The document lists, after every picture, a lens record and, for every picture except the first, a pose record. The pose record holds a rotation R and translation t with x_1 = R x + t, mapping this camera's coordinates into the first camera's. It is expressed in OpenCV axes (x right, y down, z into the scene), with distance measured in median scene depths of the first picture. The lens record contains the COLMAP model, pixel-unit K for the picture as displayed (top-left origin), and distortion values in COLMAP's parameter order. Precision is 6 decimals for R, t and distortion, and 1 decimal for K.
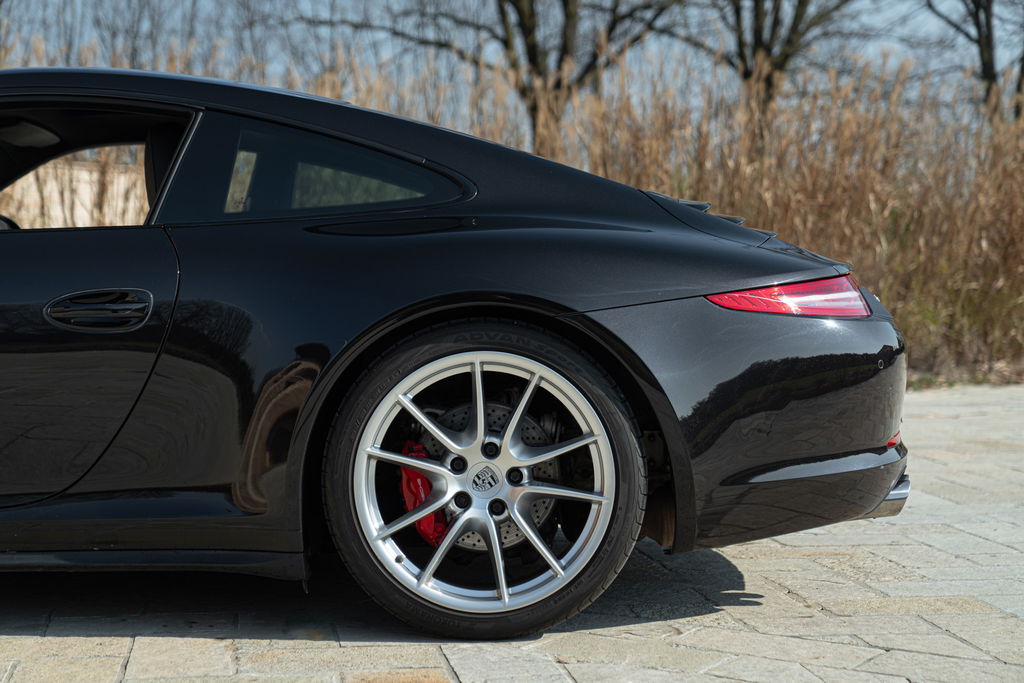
lens RADIAL K [[1845.0, 0, 511.6], [0, 1845.0, 348.0], [0, 0, 1]] dist [-0.032785, 0.000000]
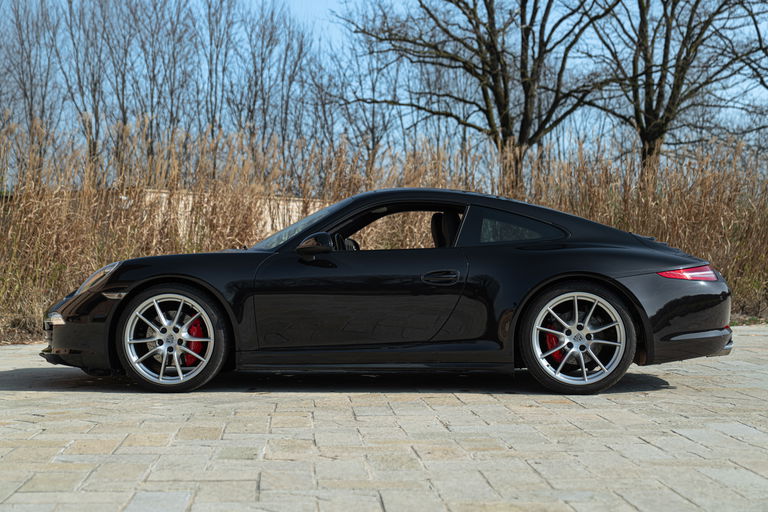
lens RADIAL K [[1223.2, 0, 383.7], [0, 1223.2, 254.7], [0, 0, 1]] dist [-0.017732, 0.000000]
pose [[0.996808, -0.000336, -0.079841, -0.160567], [-0.003134, 0.999056, -0.043332, 0.026343], [0.079780, 0.043444, 0.995865, -0.884352]]
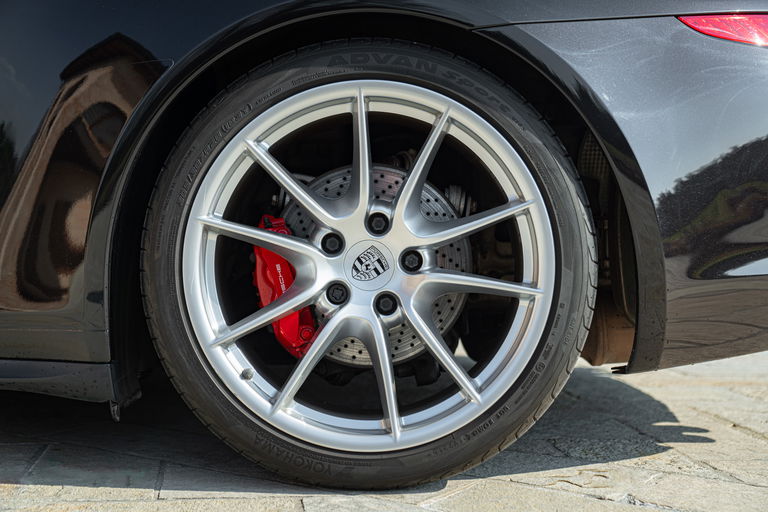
lens RADIAL K [[1184.2, 0, 387.0], [0, 1184.2, 253.1], [0, 0, 1]] dist [-0.016276, 0.000000]
pose [[0.999917, 0.012854, -0.001291, -0.007141], [-0.012861, 0.999901, -0.005683, 0.069282], [0.001217, 0.005699, 0.999983, 0.540460]]
